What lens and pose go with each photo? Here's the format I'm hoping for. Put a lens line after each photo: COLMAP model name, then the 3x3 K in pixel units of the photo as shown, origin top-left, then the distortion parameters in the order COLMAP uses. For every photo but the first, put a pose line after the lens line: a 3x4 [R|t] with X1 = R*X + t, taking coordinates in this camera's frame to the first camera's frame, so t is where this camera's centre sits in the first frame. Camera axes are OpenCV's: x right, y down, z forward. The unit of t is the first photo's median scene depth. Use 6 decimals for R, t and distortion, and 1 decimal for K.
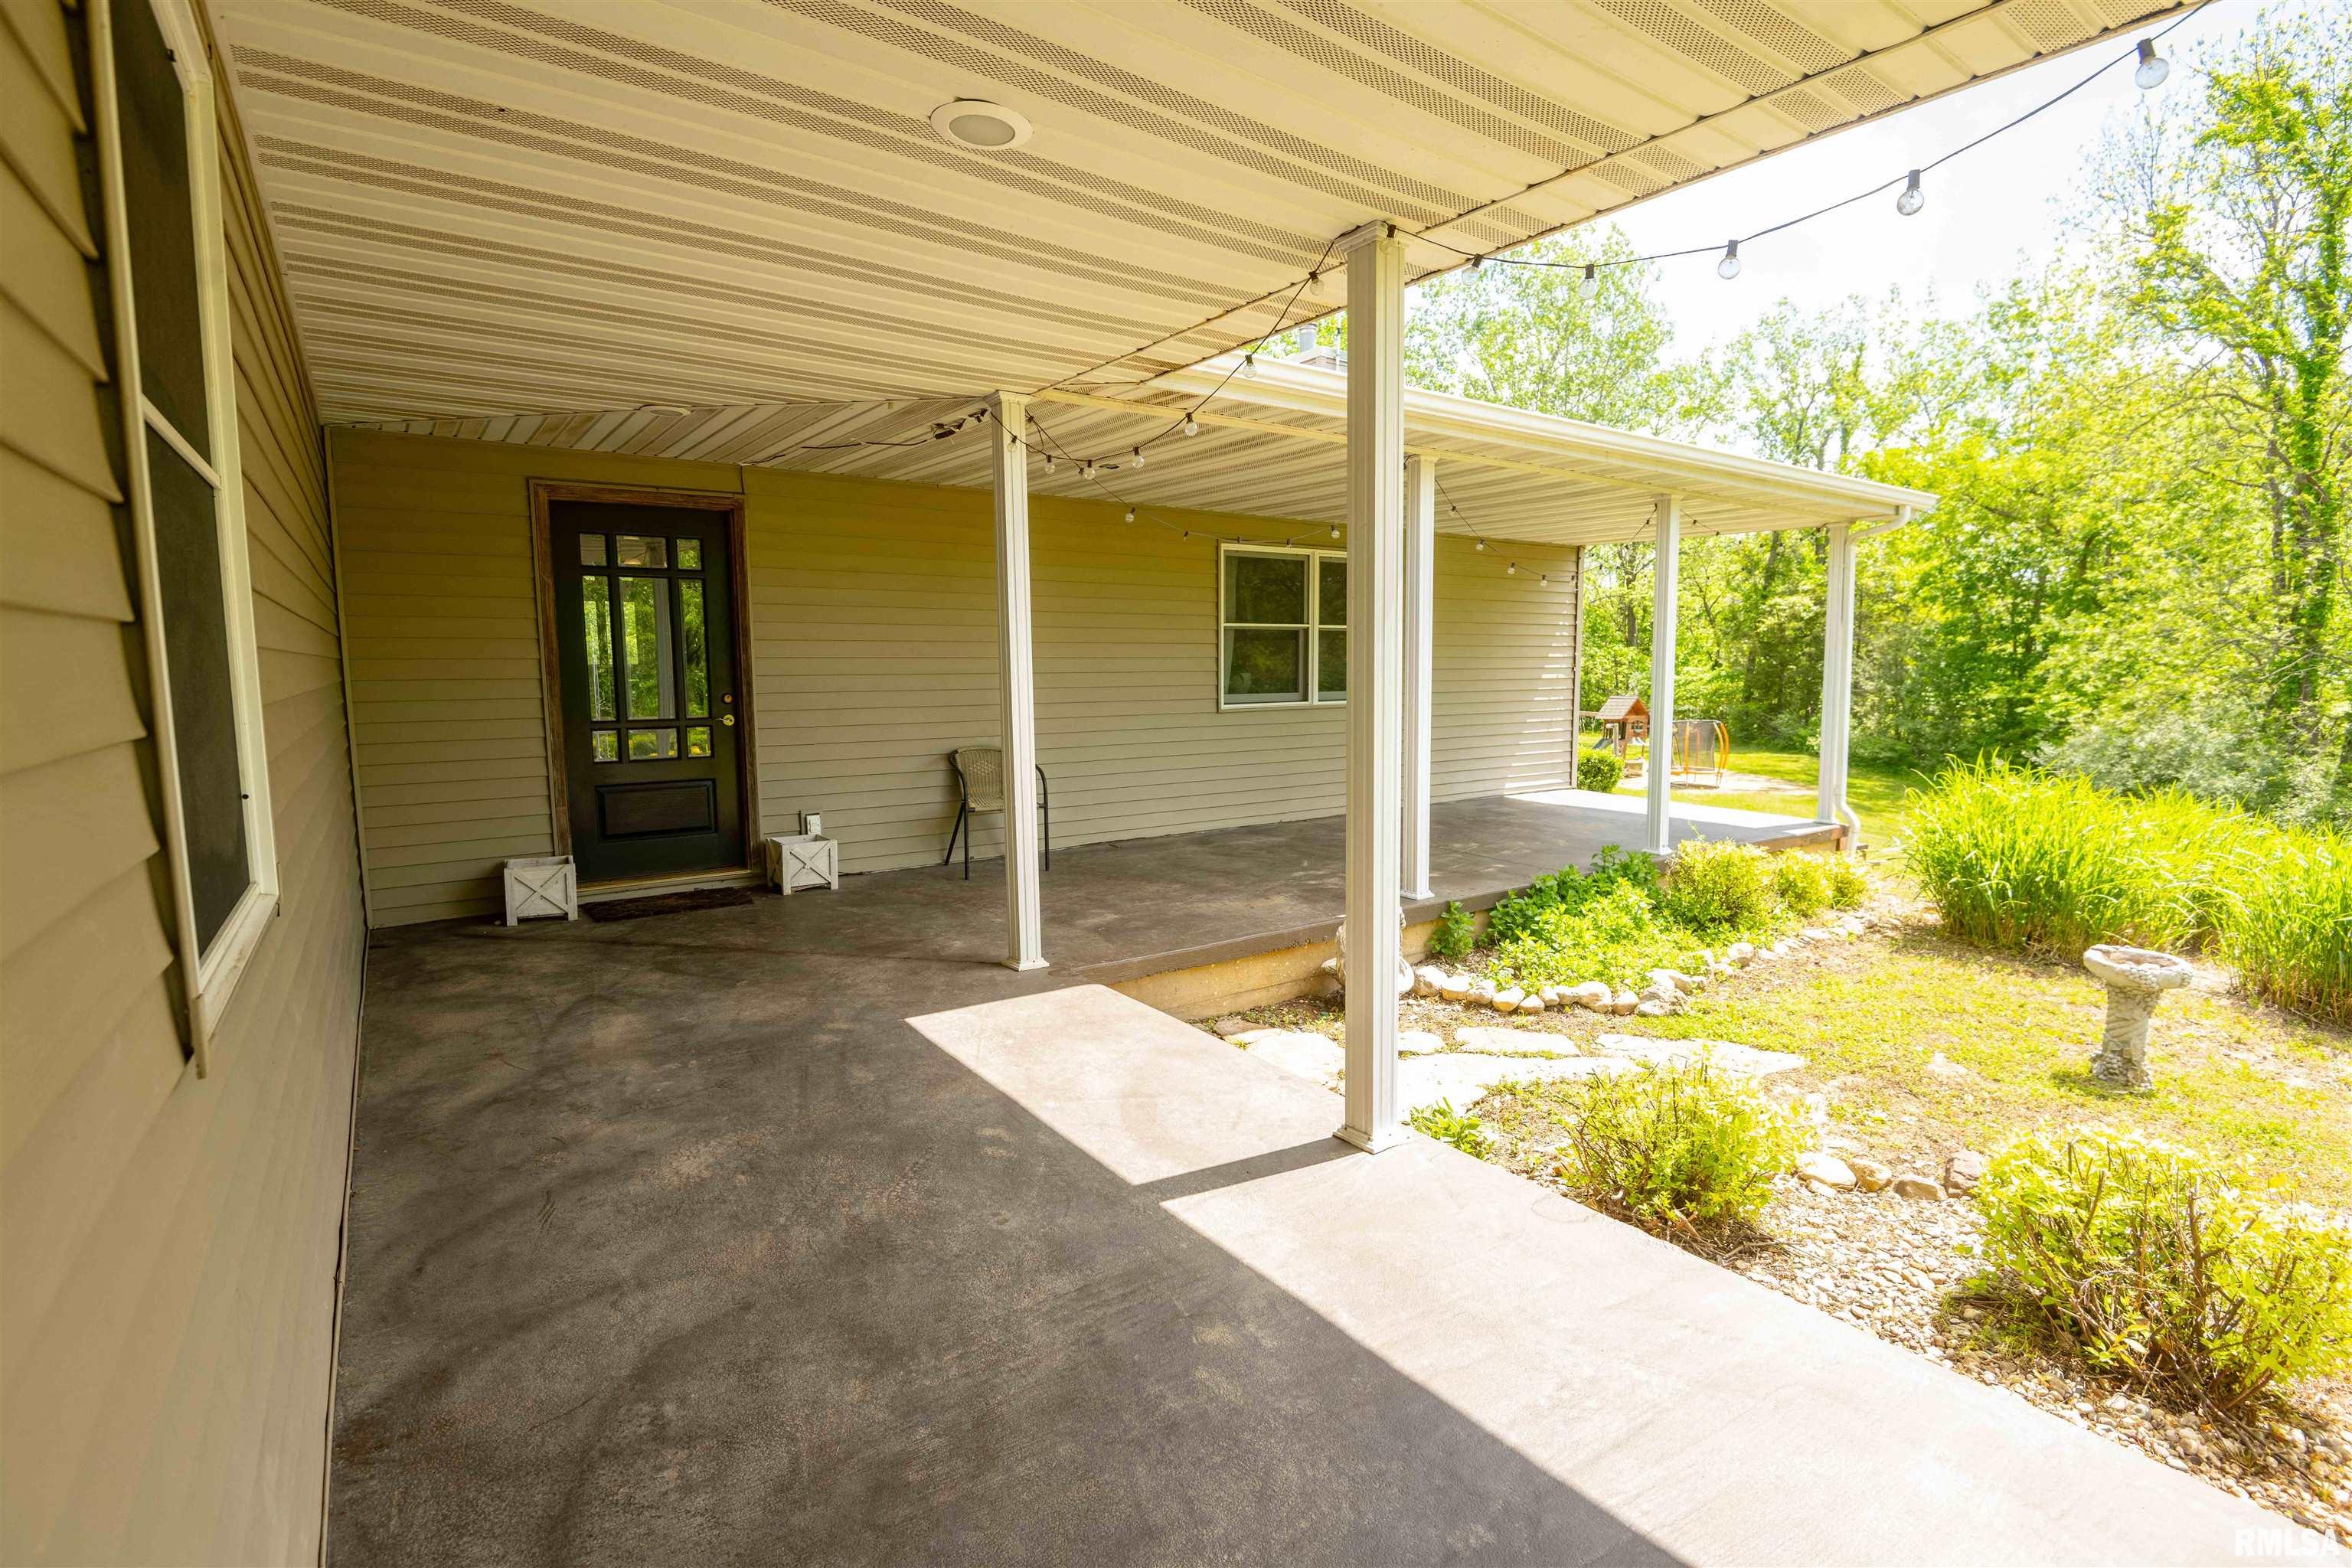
lens RADIAL K [[1109.9, 0, 1168.7], [0, 1109.9, 782.1], [0, 0, 1]] dist [-0.005079, -0.012685]
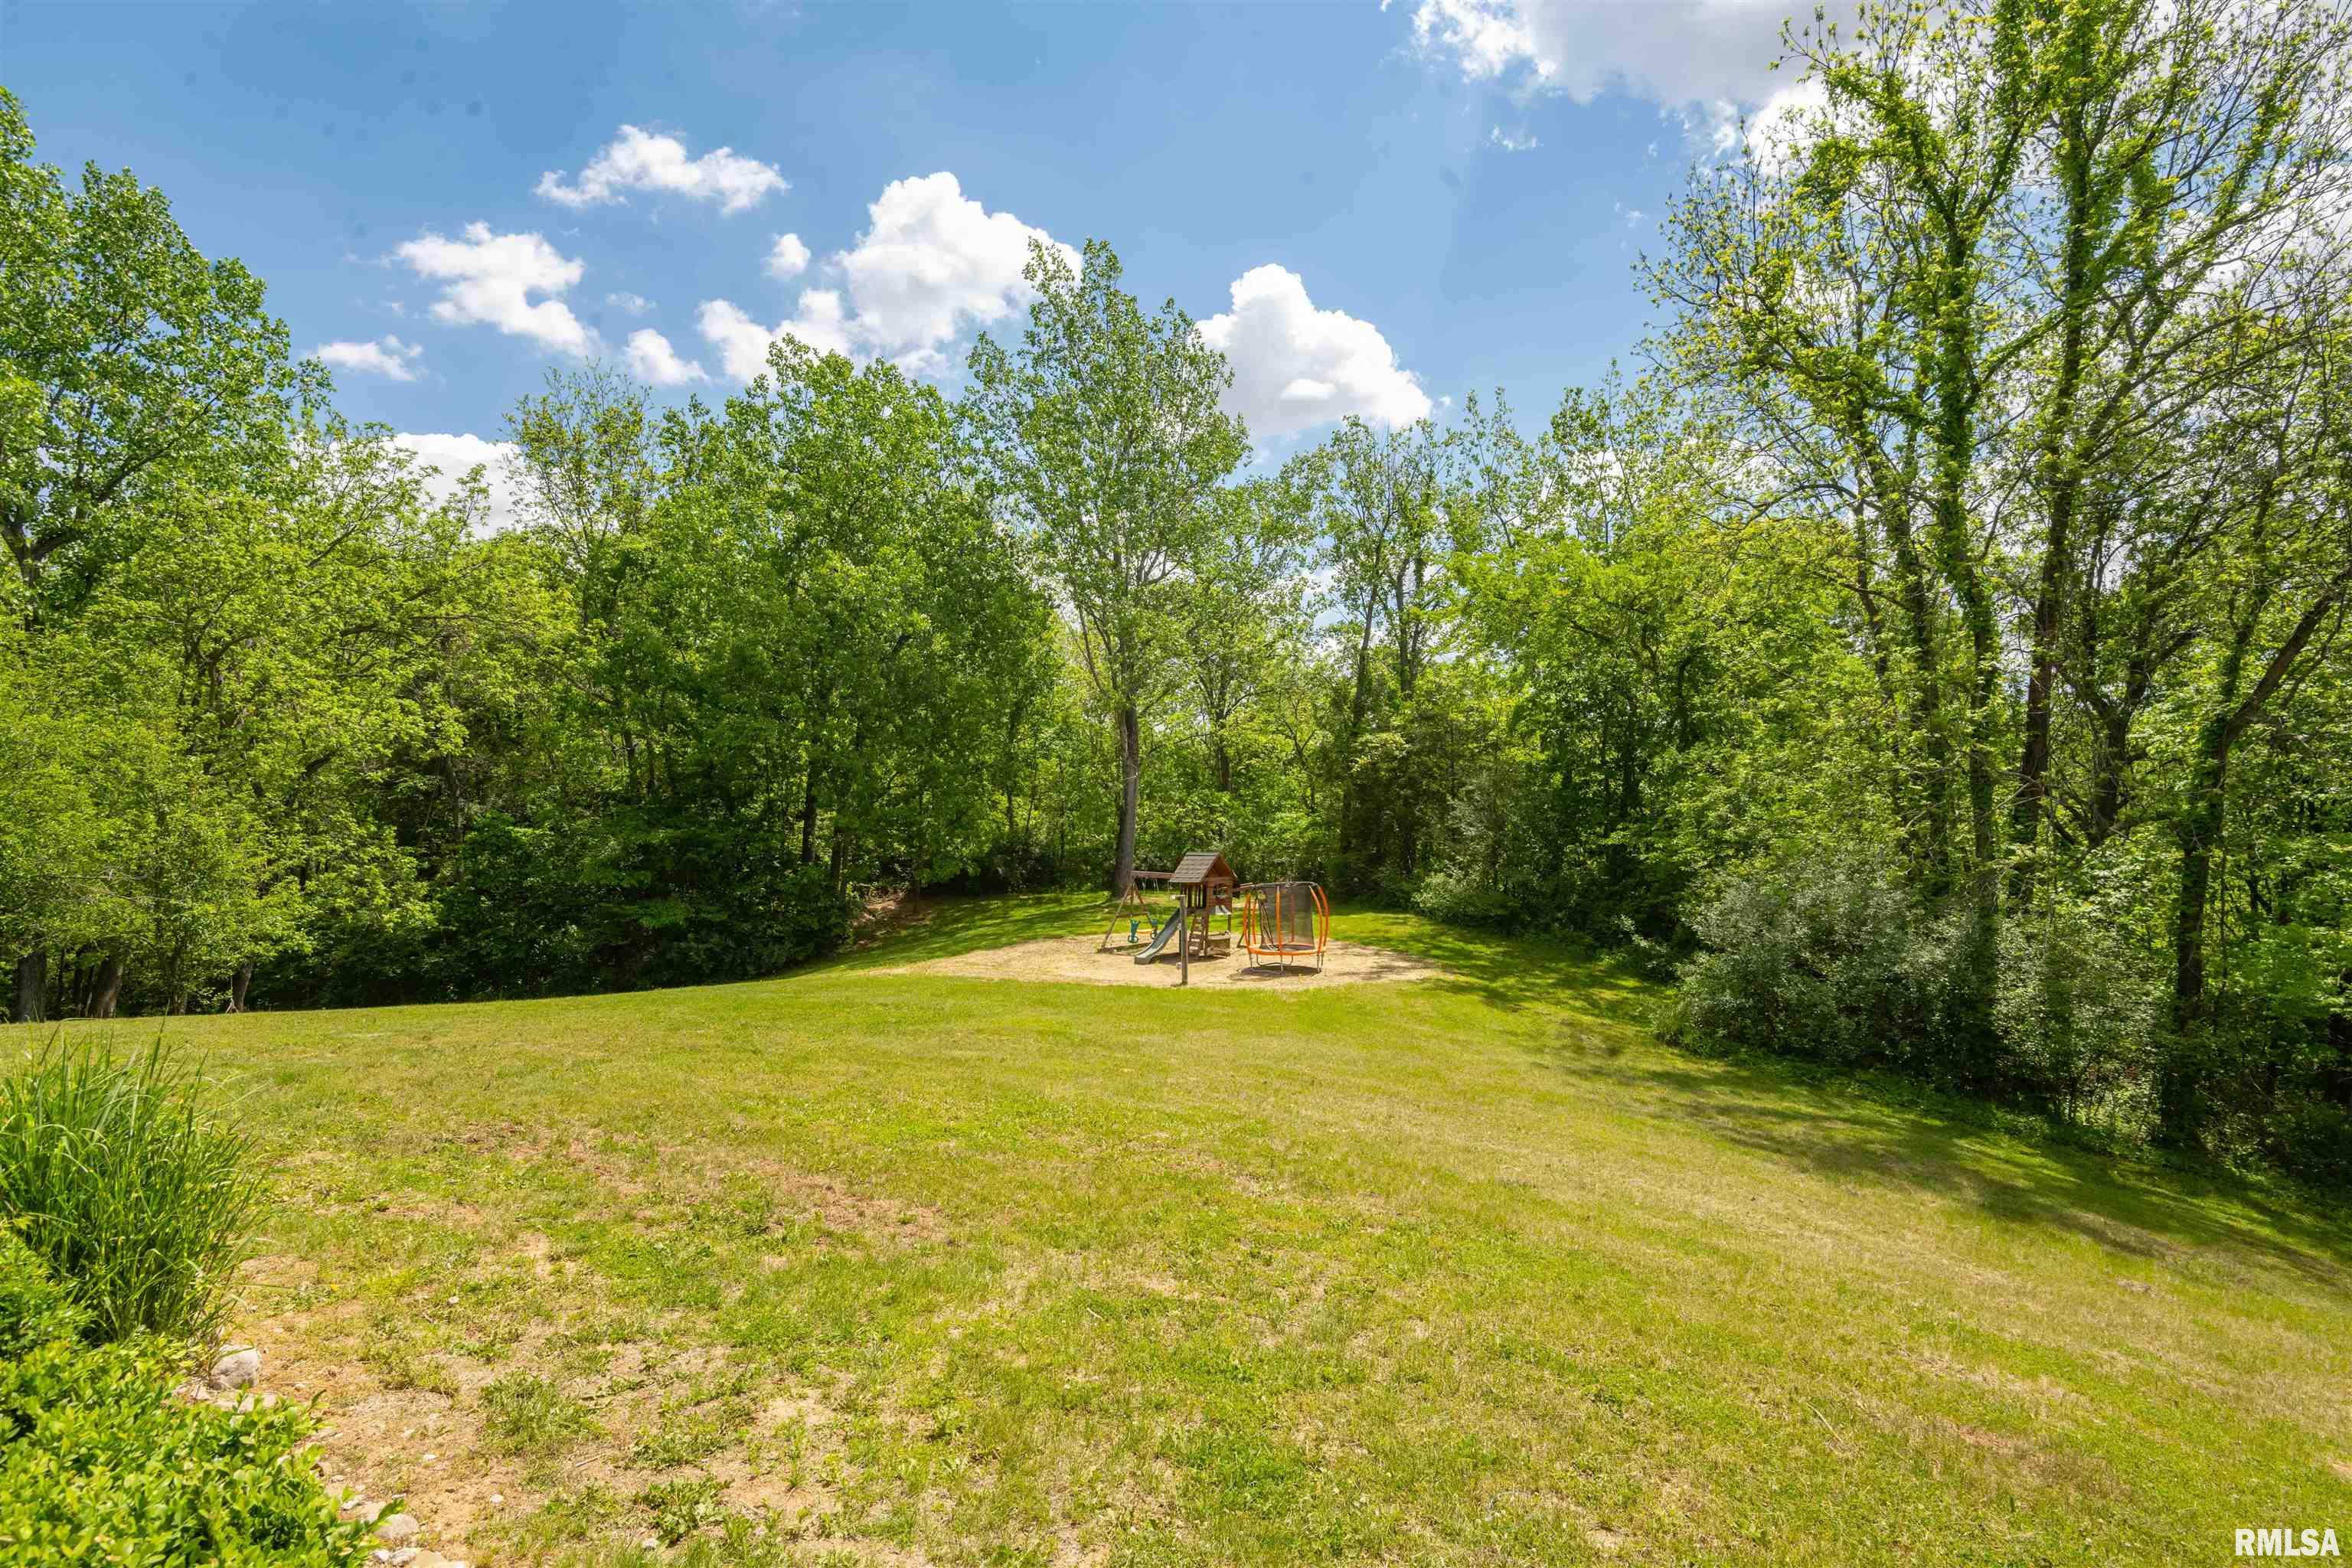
lens RADIAL K [[1109.9, 0, 1176.1], [0, 1109.9, 779.5], [0, 0, 1]] dist [-0.005079, -0.012685]
pose [[0.944868, 0.000169, 0.327452, 0.125231], [0.044327, 0.990729, -0.128416, -0.026009], [-0.324438, 0.135851, 0.936101, 0.246498]]
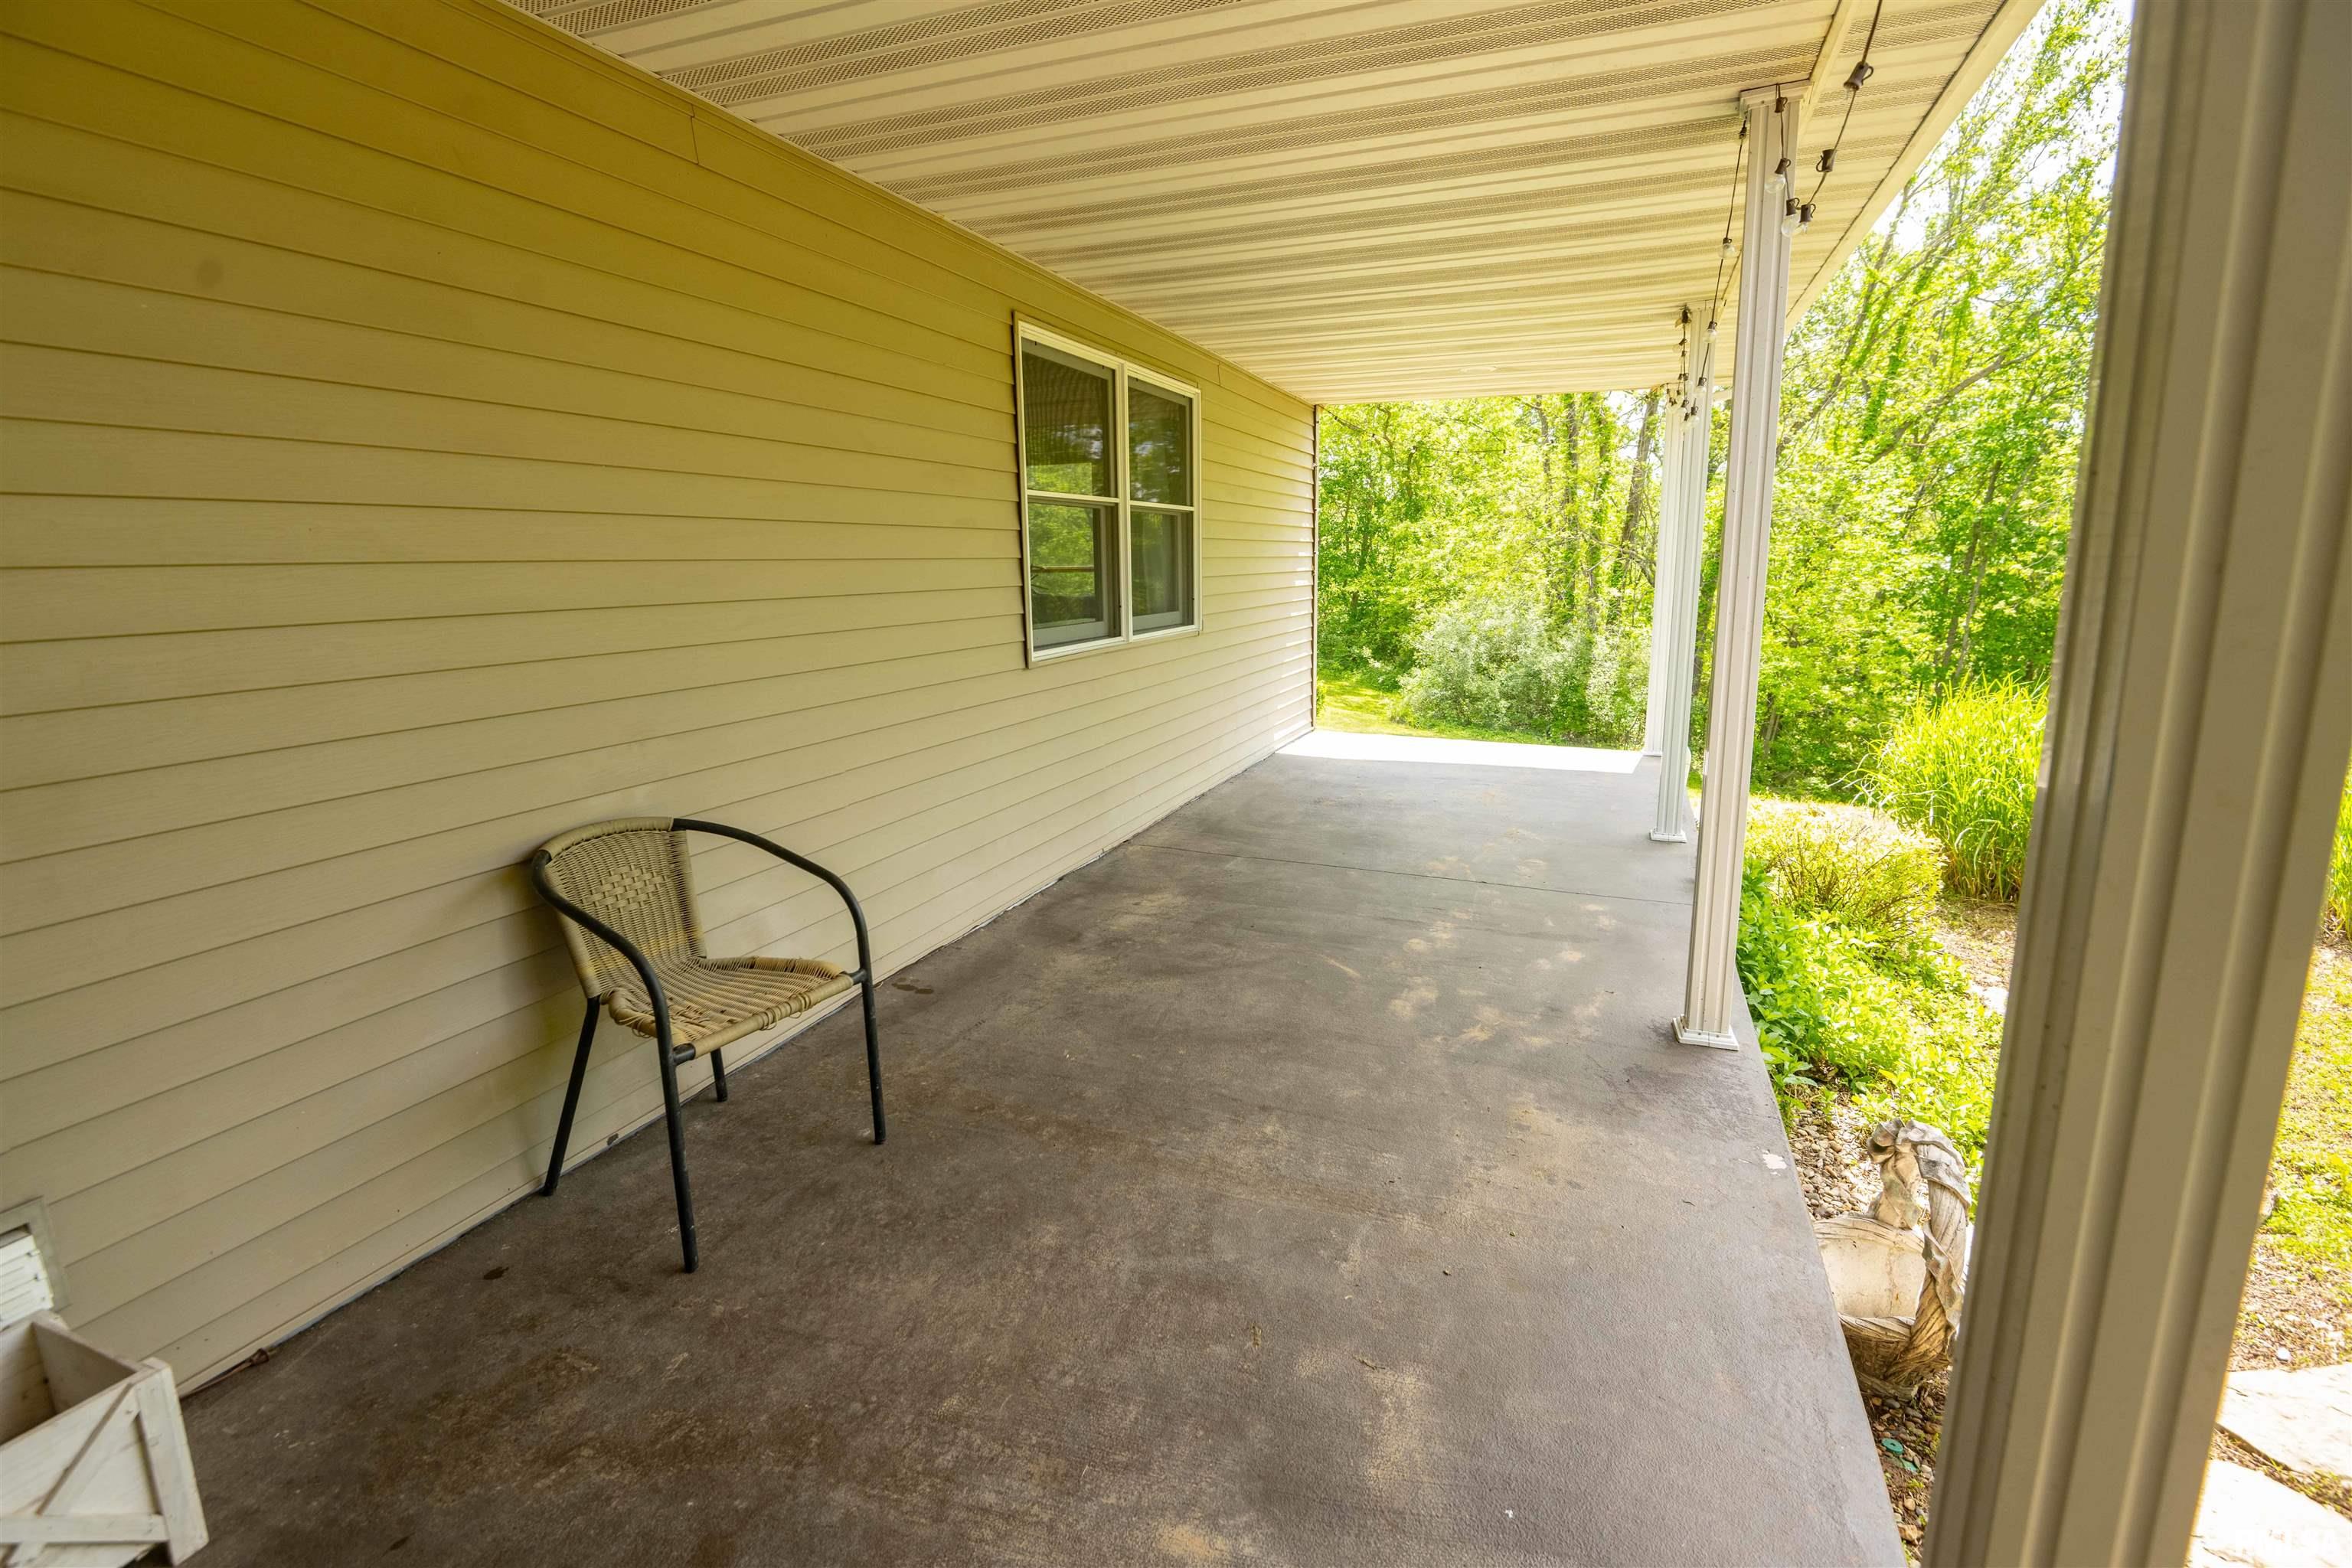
lens RADIAL K [[1109.9, 0, 1179.1], [0, 1109.9, 781.9], [0, 0, 1]] dist [-0.005079, -0.012685]
pose [[0.835412, -0.115433, 0.537365, -0.034693], [0.070700, 0.992144, 0.103212, -0.011524], [-0.545057, -0.048233, 0.837010, 0.106197]]
